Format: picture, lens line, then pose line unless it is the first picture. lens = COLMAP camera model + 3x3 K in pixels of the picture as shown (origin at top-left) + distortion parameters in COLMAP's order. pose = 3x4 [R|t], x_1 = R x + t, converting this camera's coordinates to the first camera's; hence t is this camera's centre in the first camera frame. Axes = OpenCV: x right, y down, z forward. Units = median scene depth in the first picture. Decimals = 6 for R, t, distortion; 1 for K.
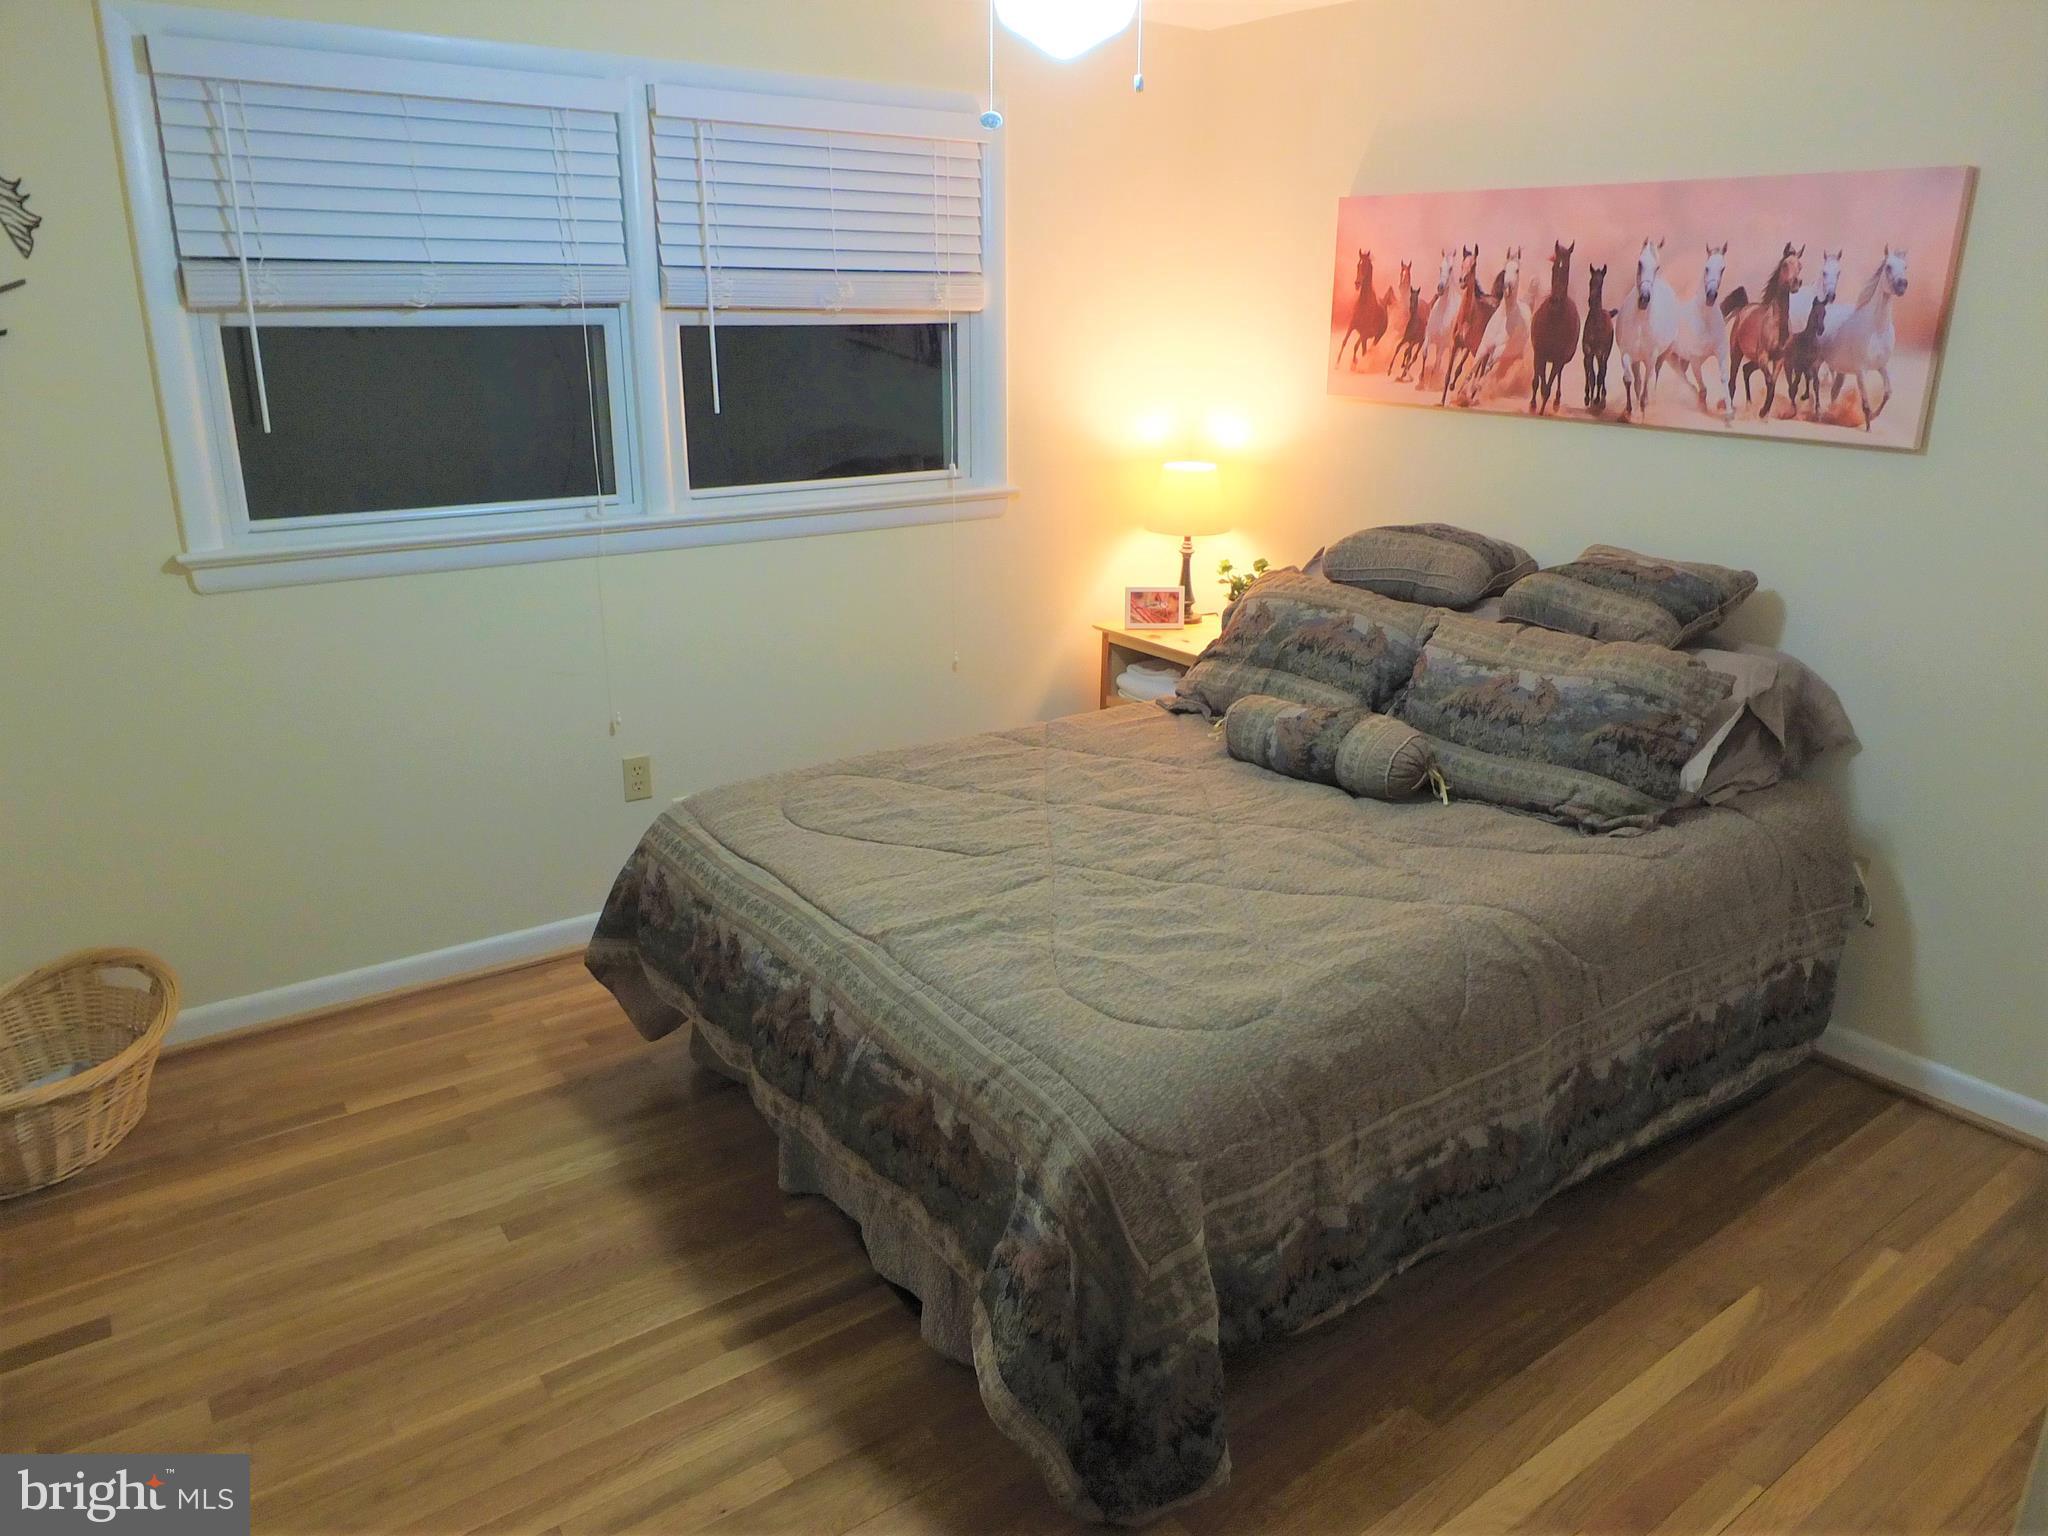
lens RADIAL K [[1439.1, 0, 1026.1], [0, 1439.1, 758.9], [0, 0, 1]] dist [-0.015941, -0.004870]
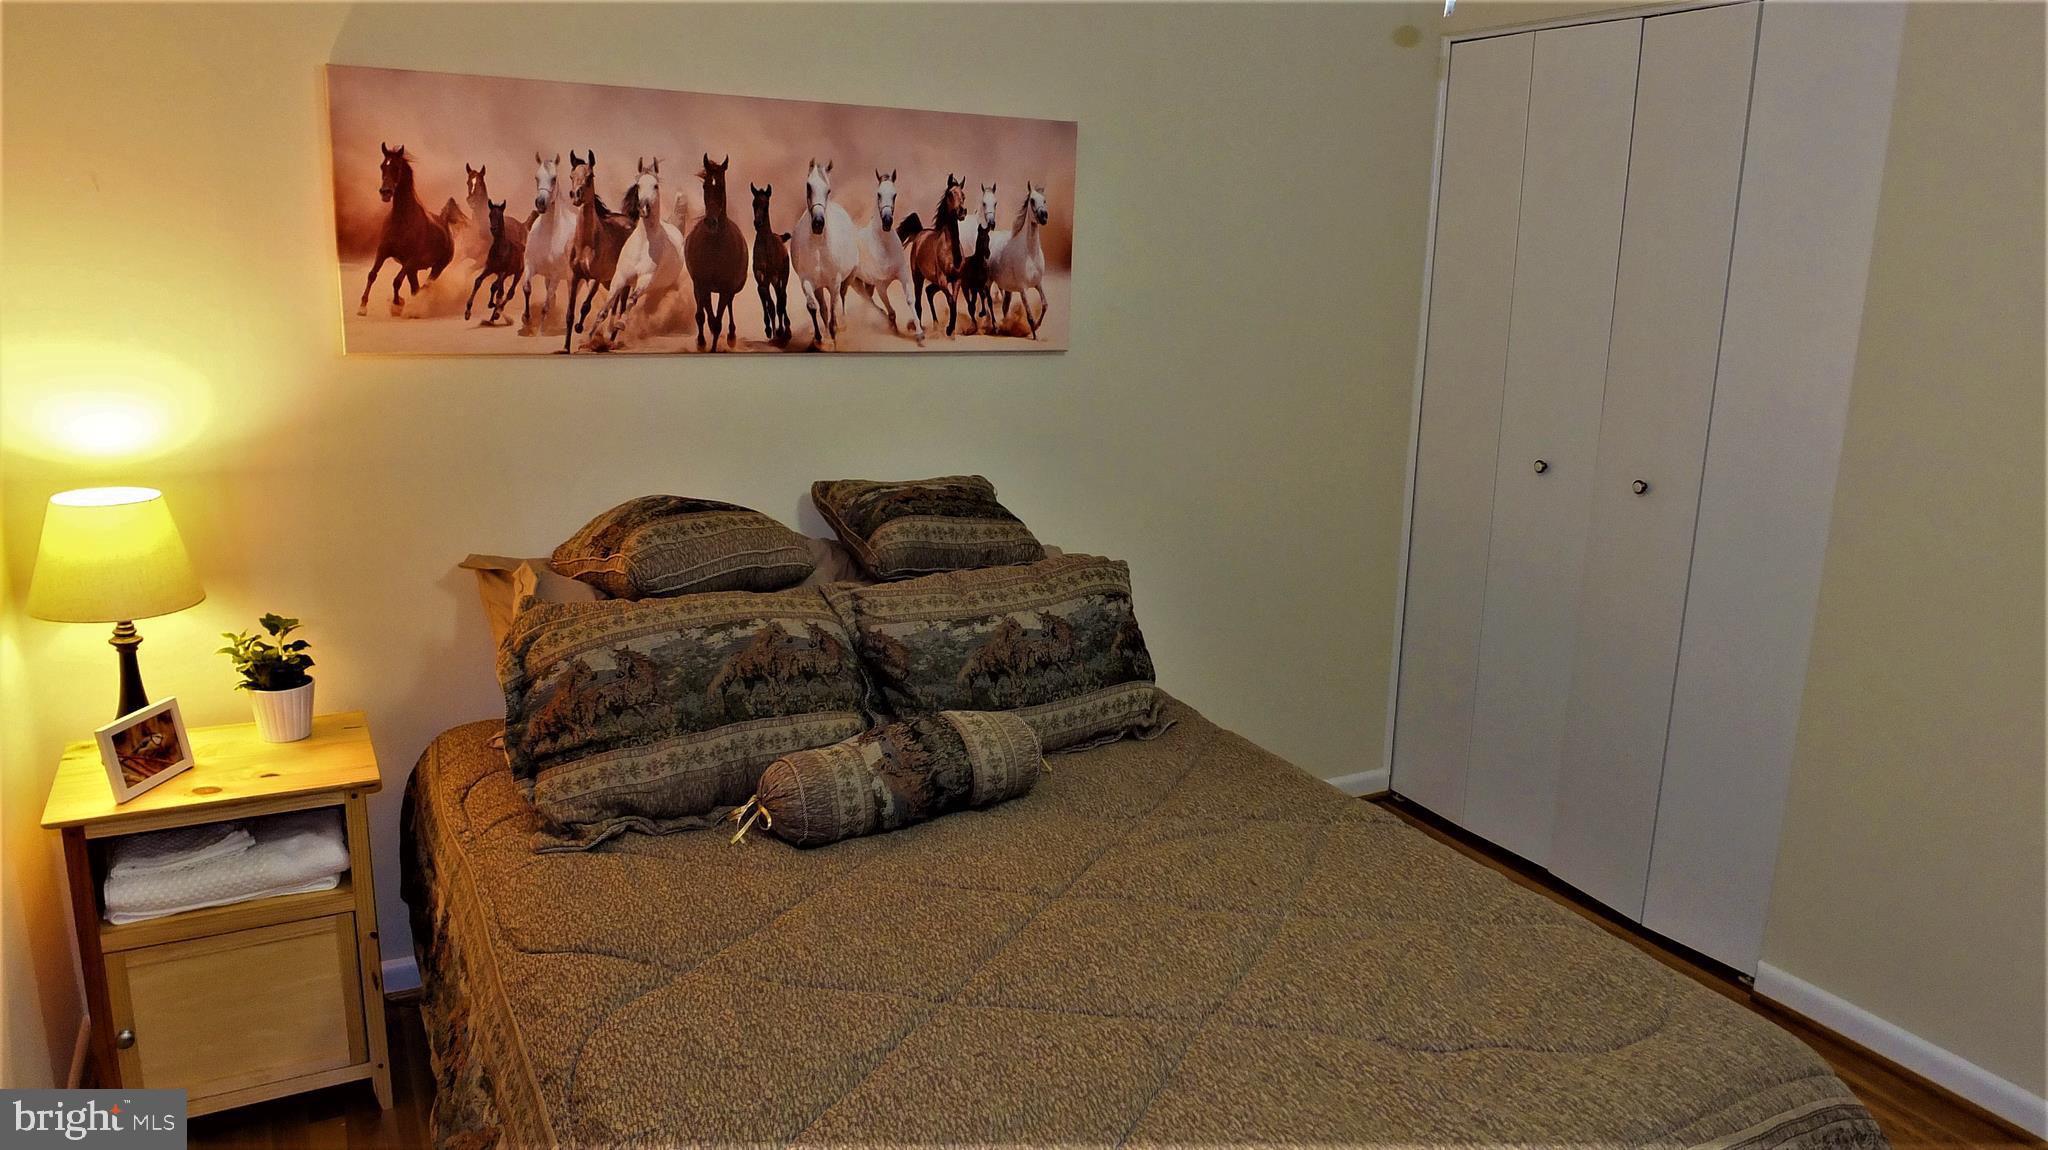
lens RADIAL K [[1397.1, 0, 1027.4], [0, 1397.1, 577.7], [0, 0, 1]] dist [-0.027784, -0.008712]
pose [[0.141692, -0.237688, 0.960952, -0.480624], [0.276018, 0.941732, 0.192236, -0.232451], [-0.950651, 0.238002, 0.199042, 0.719530]]
